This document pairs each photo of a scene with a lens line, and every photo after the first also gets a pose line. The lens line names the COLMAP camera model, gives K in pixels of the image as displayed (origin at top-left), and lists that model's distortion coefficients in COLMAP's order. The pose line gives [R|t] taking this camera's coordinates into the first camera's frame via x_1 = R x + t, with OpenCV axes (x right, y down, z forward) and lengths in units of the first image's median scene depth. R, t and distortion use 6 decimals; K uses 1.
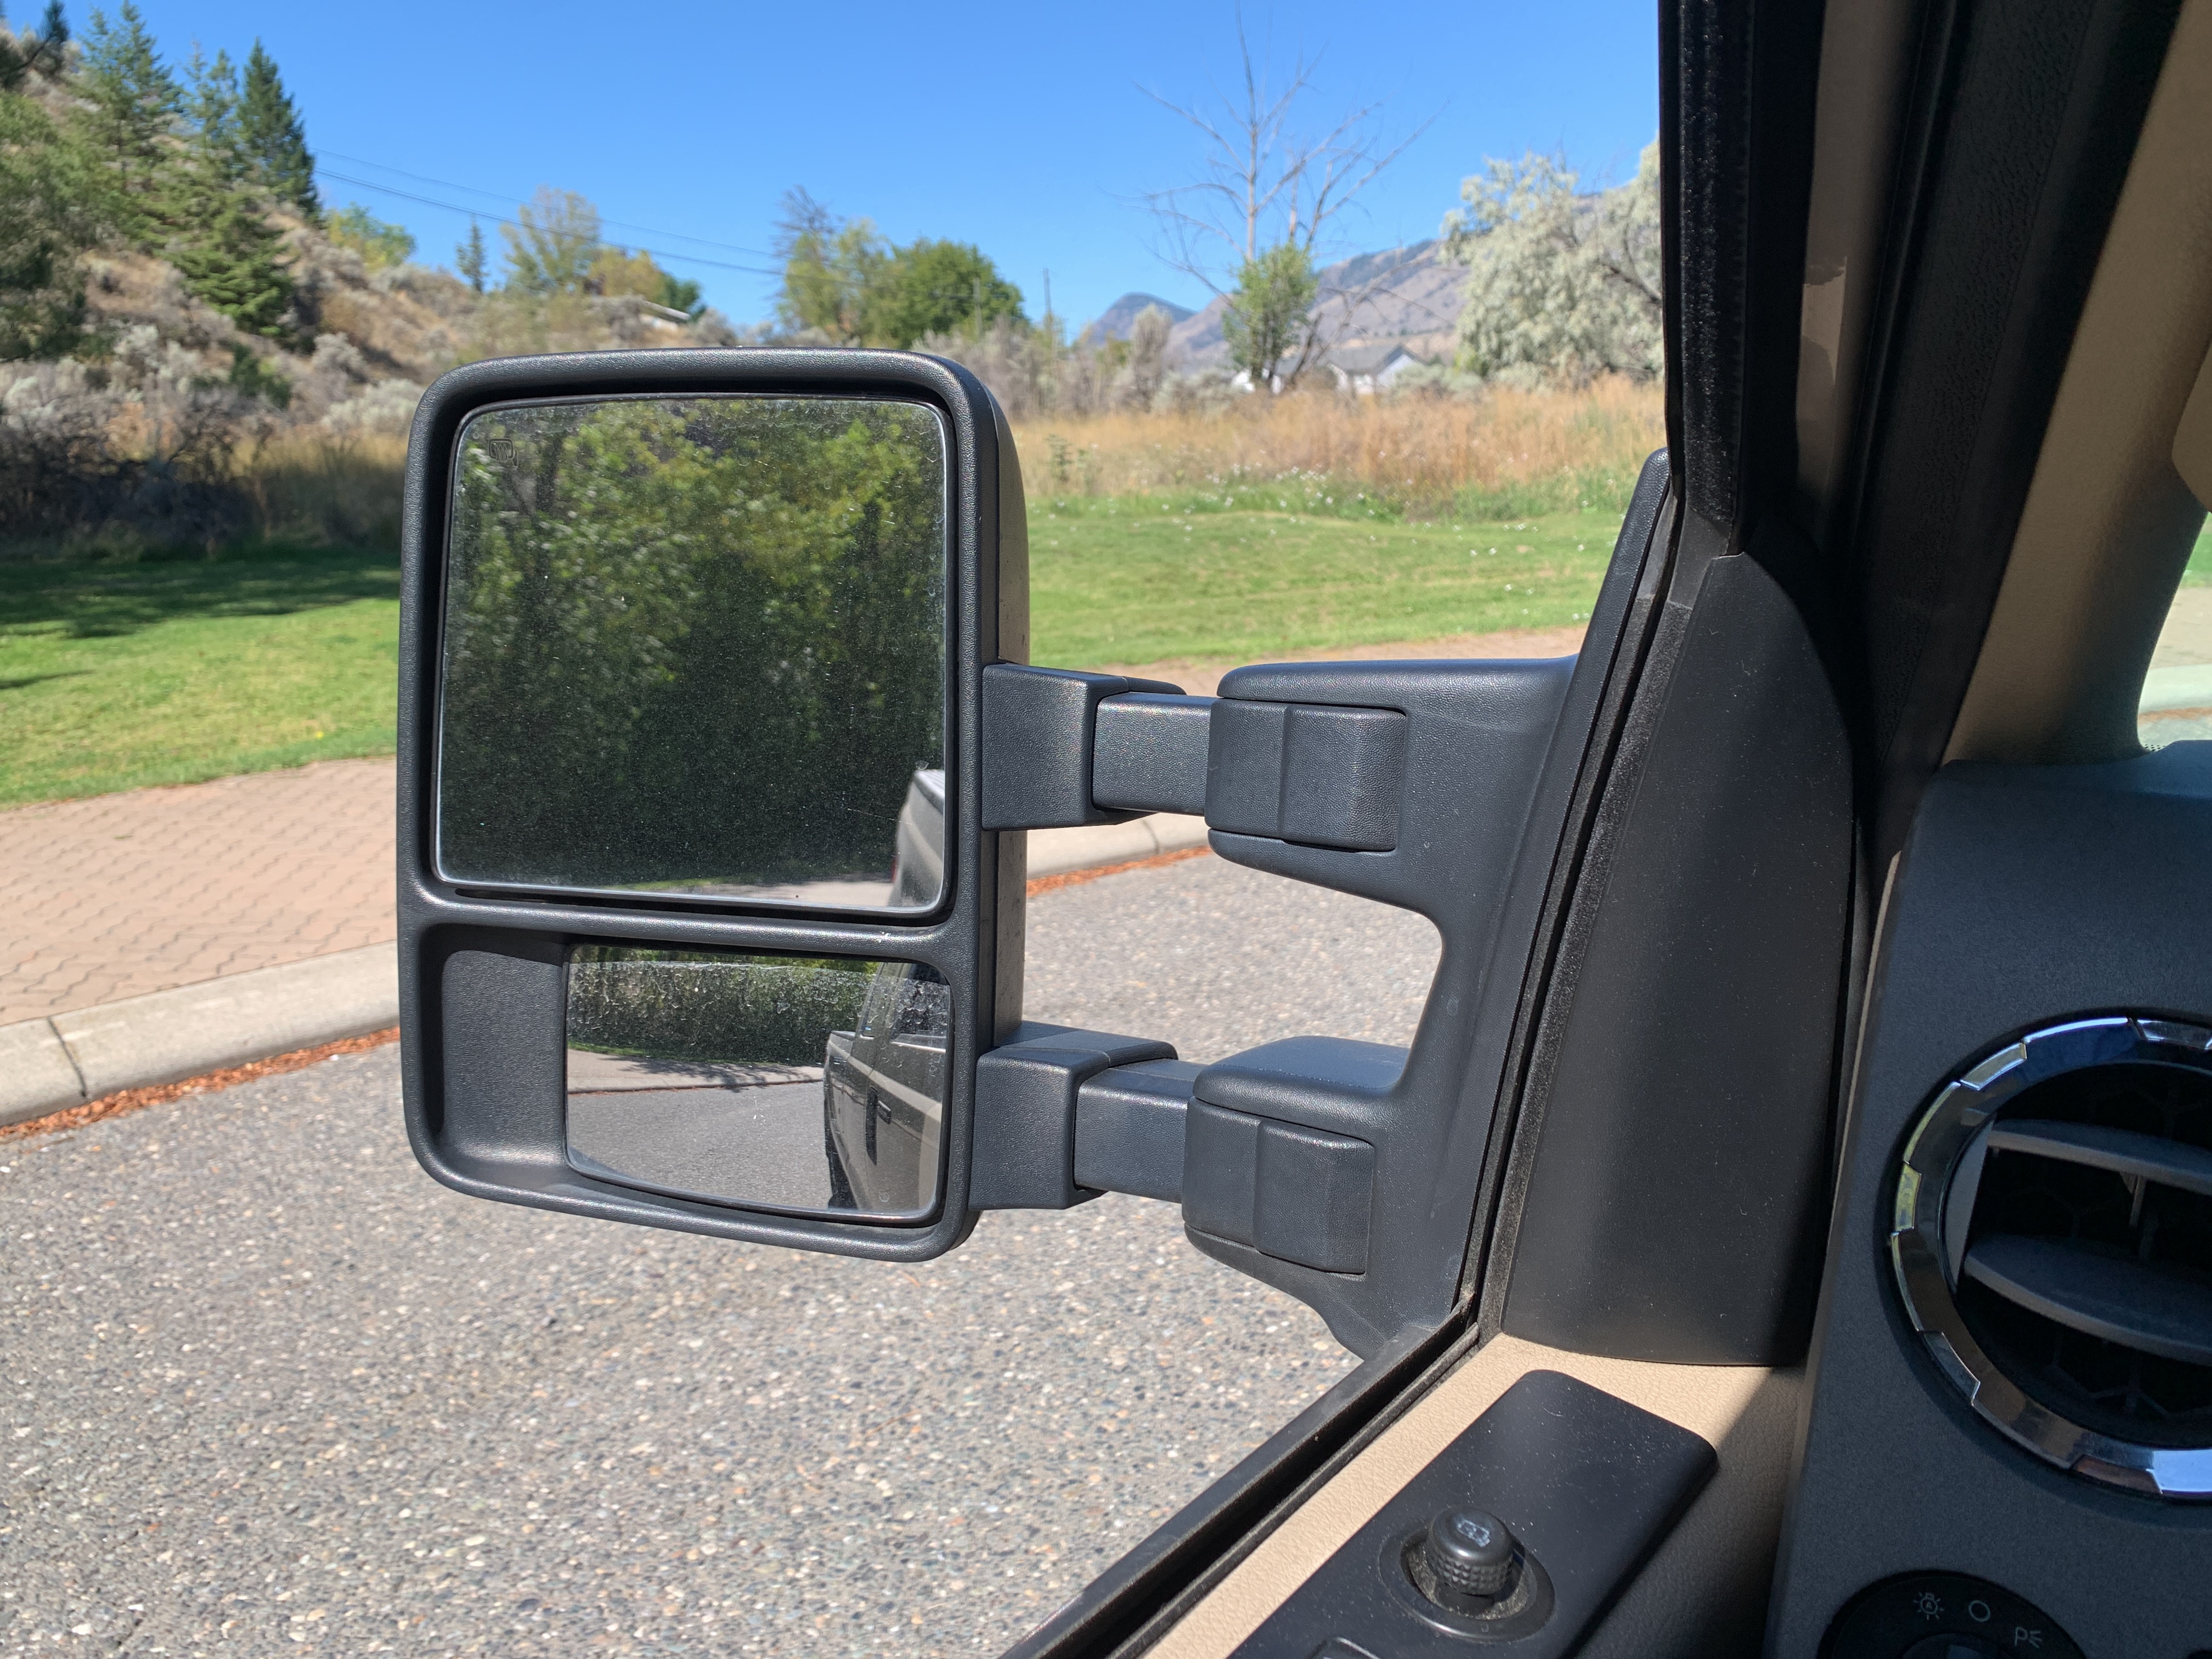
lens RADIAL K [[1691.1, 0, 1107.2], [0, 1691.1, 804.3], [0, 0, 1]] dist [0.015295, 0.000051]
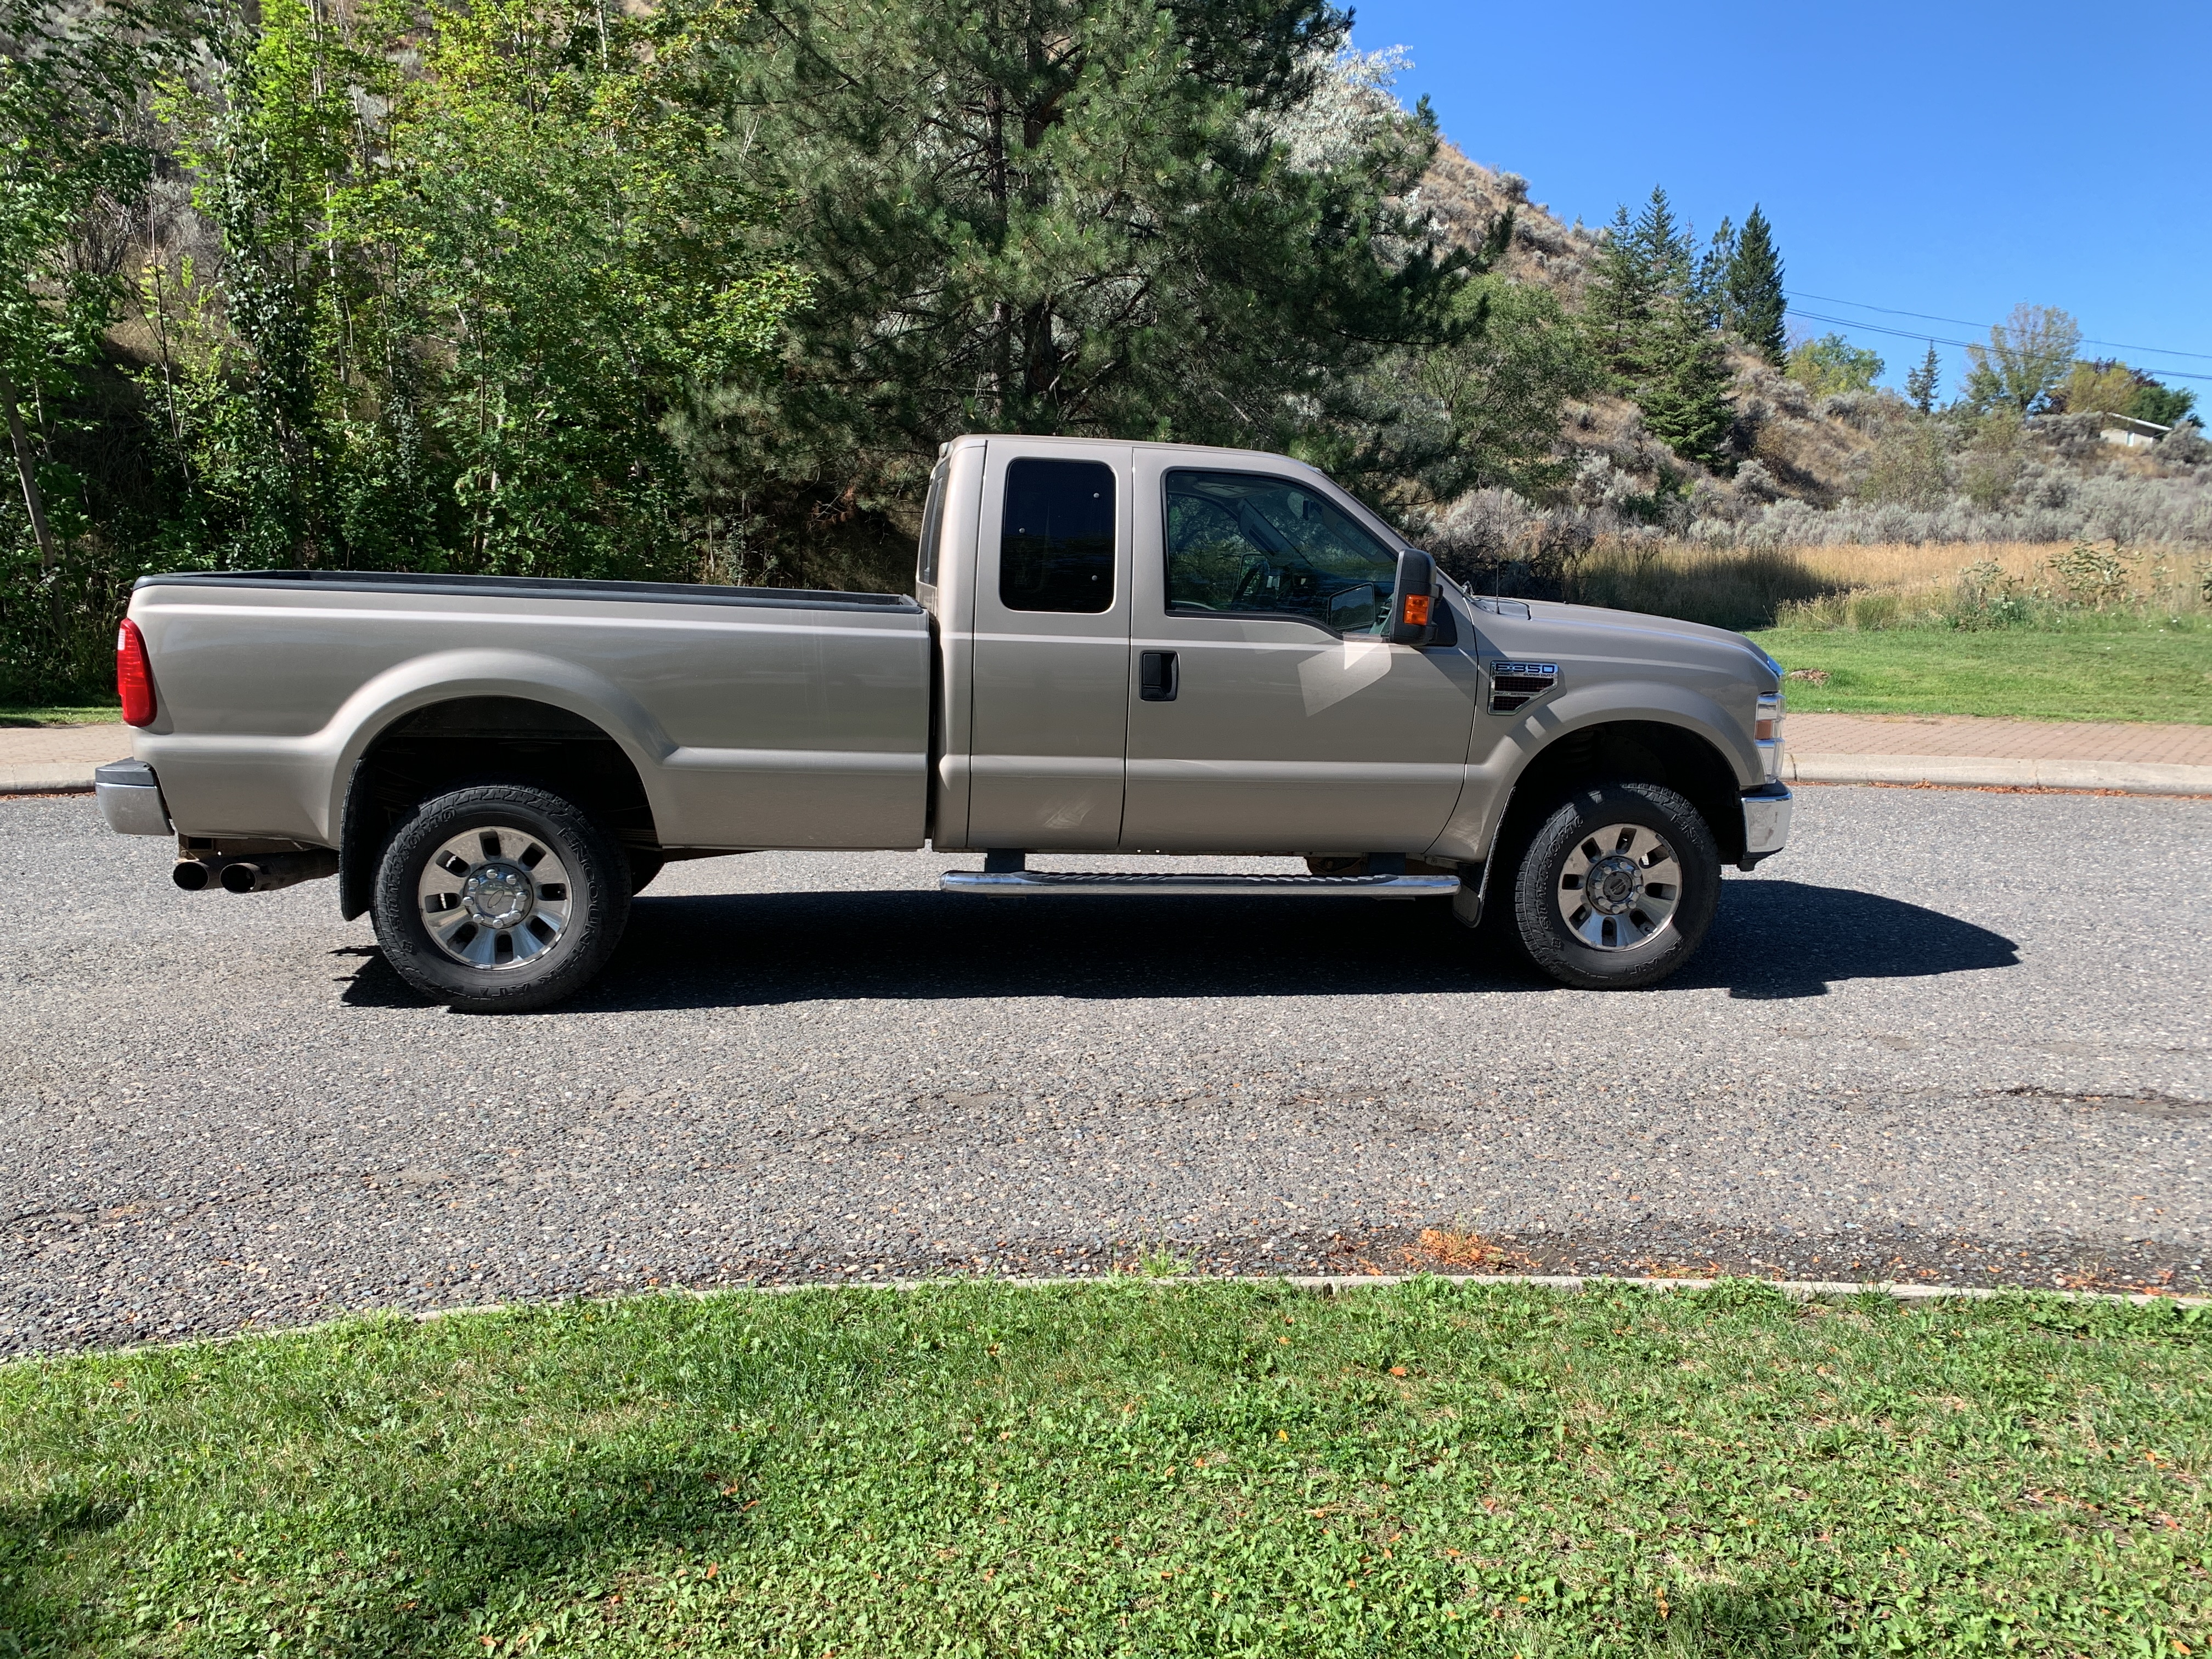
lens RADIAL K [[1691.1, 0, 1107.2], [0, 1691.1, 804.3], [0, 0, 1]] dist [0.015295, 0.000051]
pose [[0.693959, 0.136075, -0.707040, 0.081975], [-0.181221, 0.983377, 0.011390, 0.018646], [0.696836, 0.120226, 0.707082, -0.086554]]
